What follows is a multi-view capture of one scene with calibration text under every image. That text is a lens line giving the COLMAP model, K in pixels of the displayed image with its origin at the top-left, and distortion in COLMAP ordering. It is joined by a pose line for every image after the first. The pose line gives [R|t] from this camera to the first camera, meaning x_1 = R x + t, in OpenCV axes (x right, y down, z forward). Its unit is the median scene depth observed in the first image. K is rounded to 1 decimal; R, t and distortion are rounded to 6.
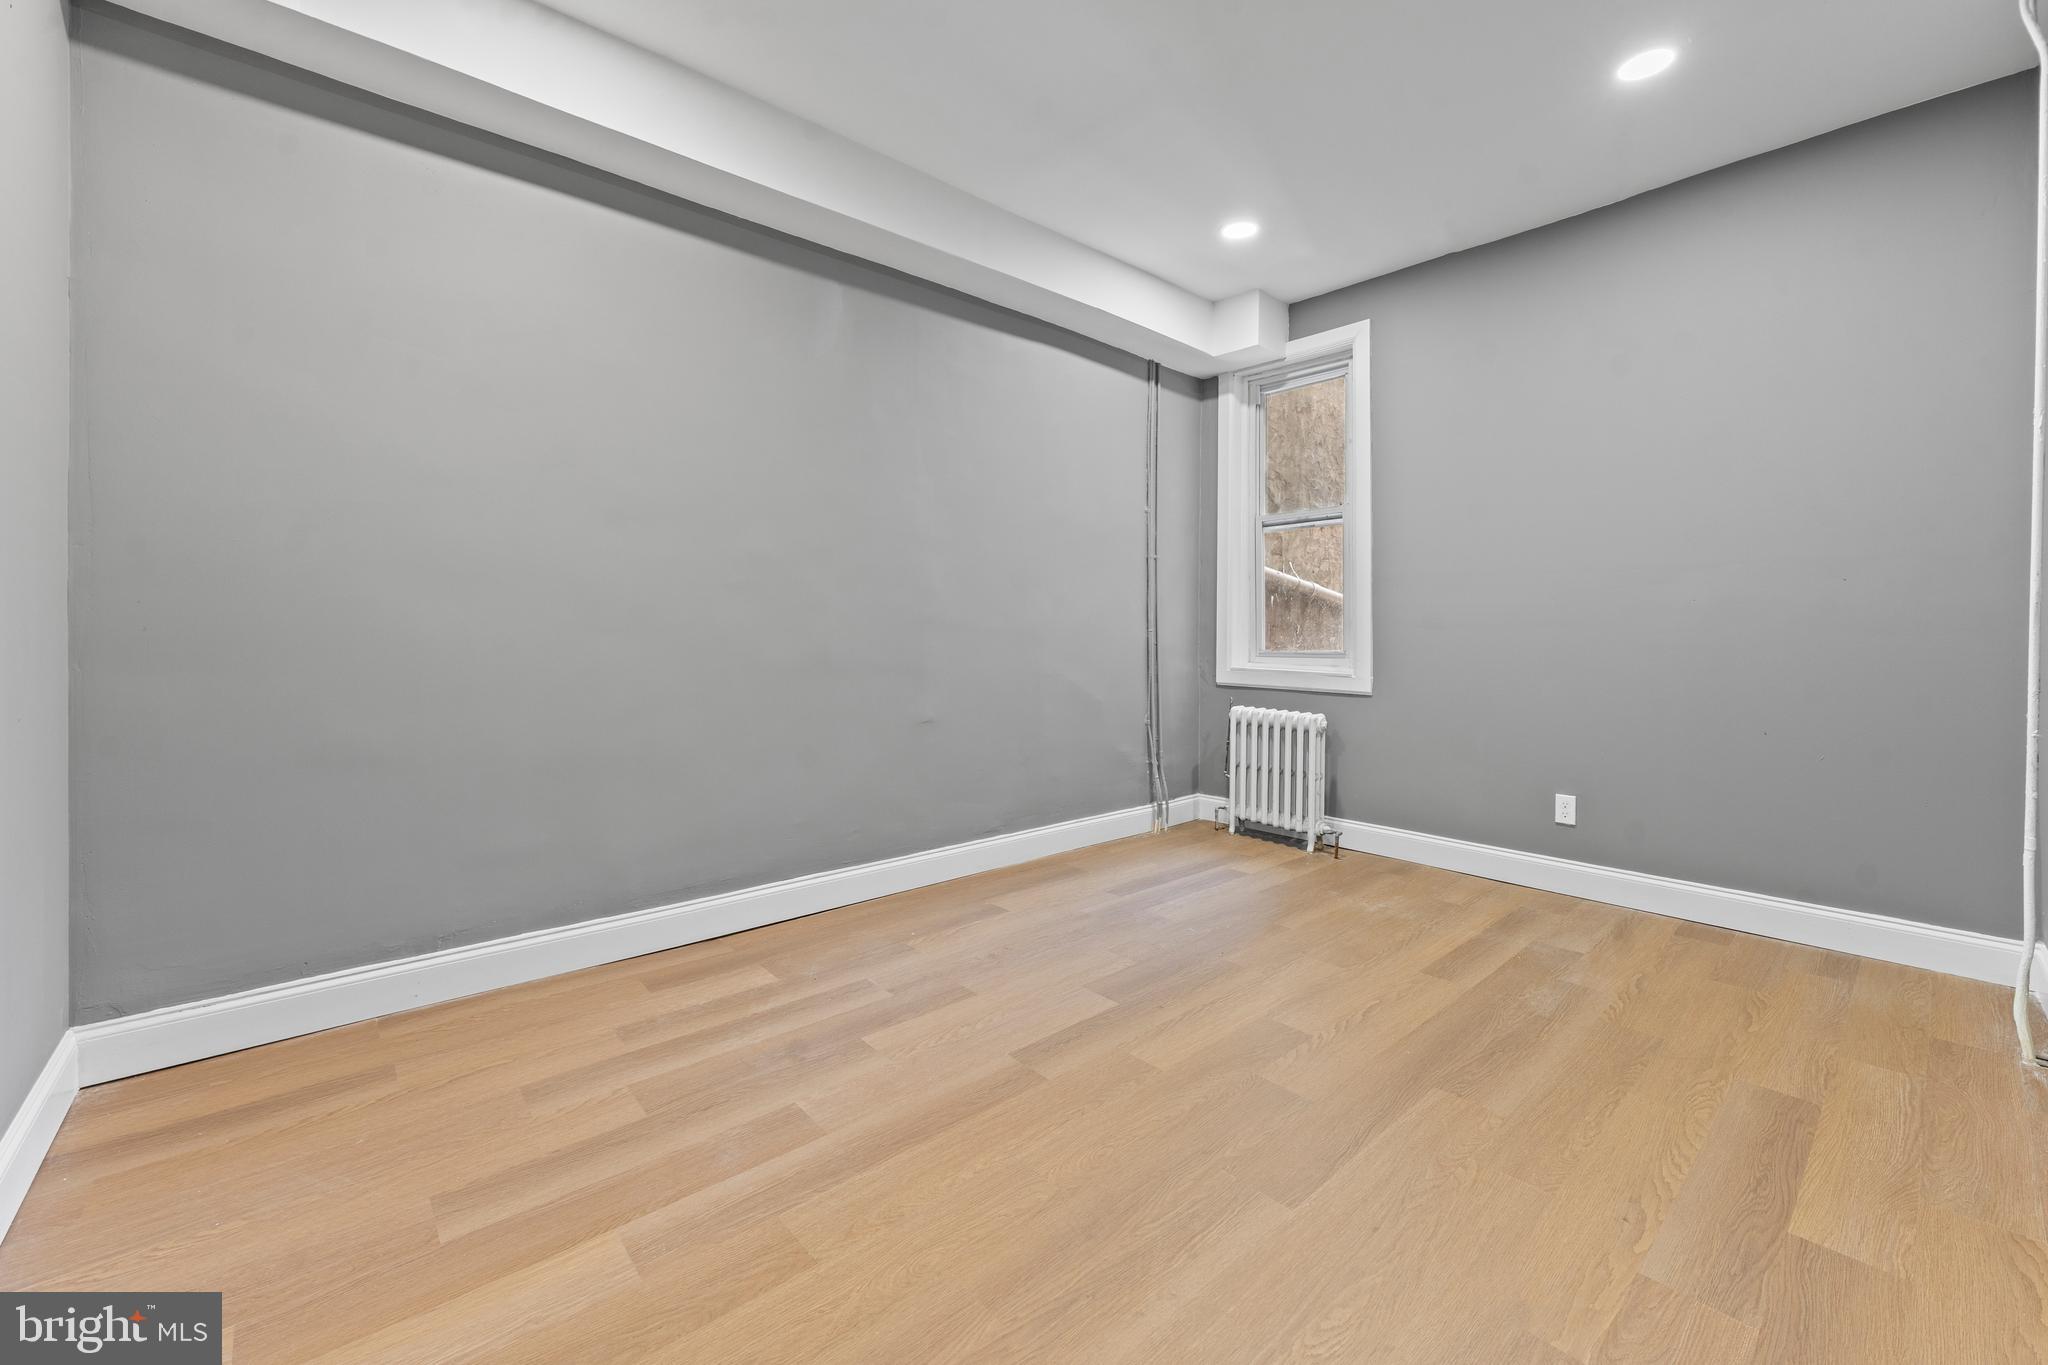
lens RADIAL K [[818.2, 0, 1024.0], [0, 818.2, 682.5], [0, 0, 1]] dist [-0.000529, -0.000486]
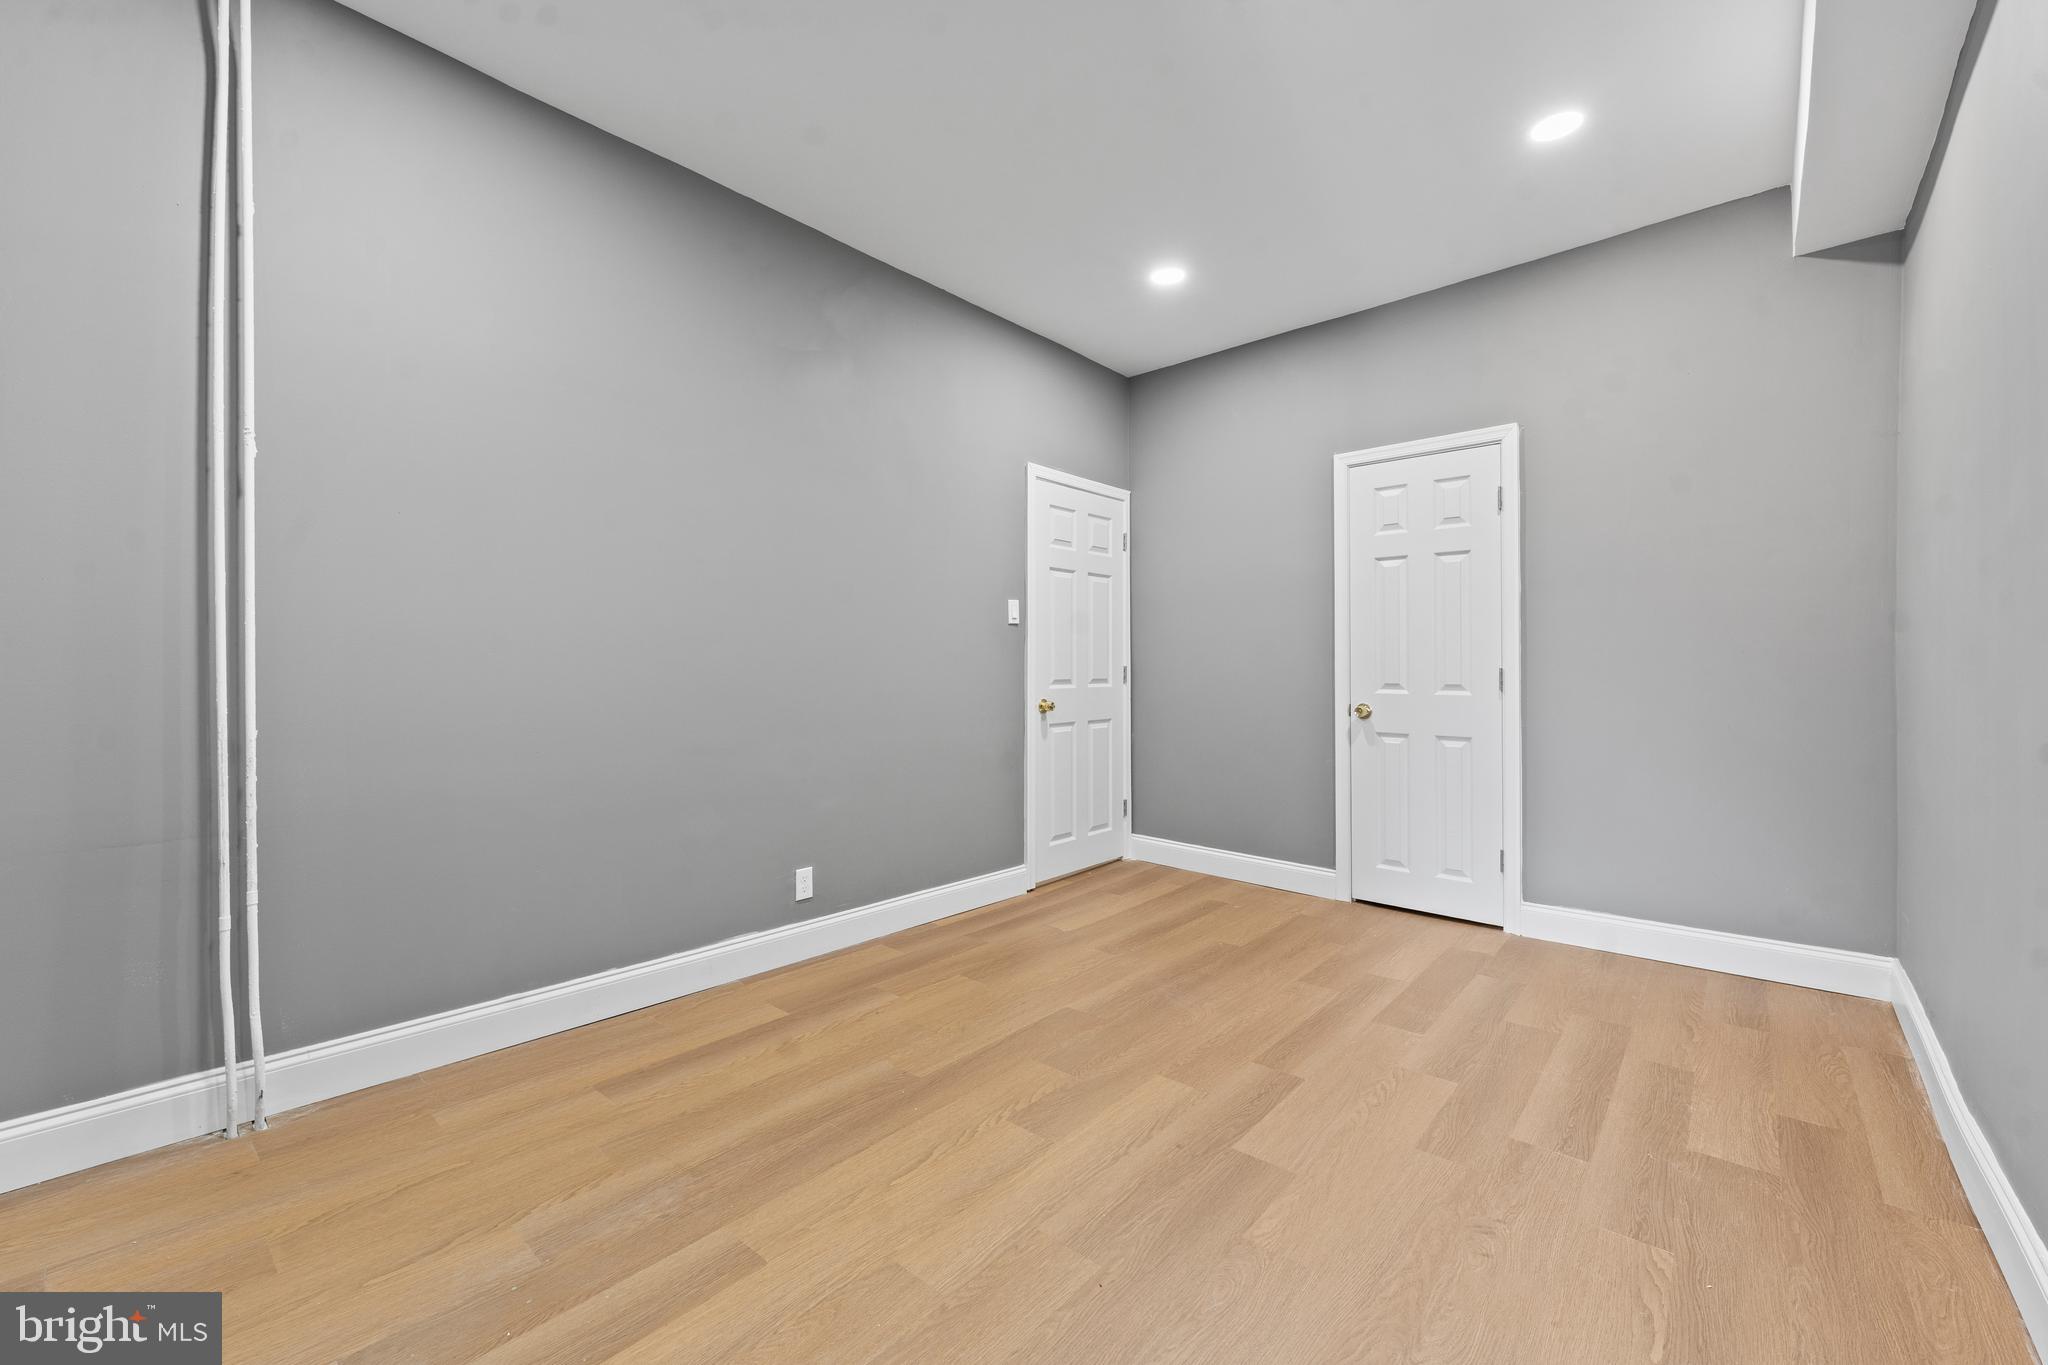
lens RADIAL K [[818.2, 0, 1024.0], [0, 818.2, 682.5], [0, 0, 1]] dist [-0.000529, -0.000486]
pose [[-0.991322, -0.005811, -0.131324, 0.474894], [-0.015656, 0.997131, 0.074061, -0.123665], [0.130517, 0.075475, -0.988569, 1.939877]]
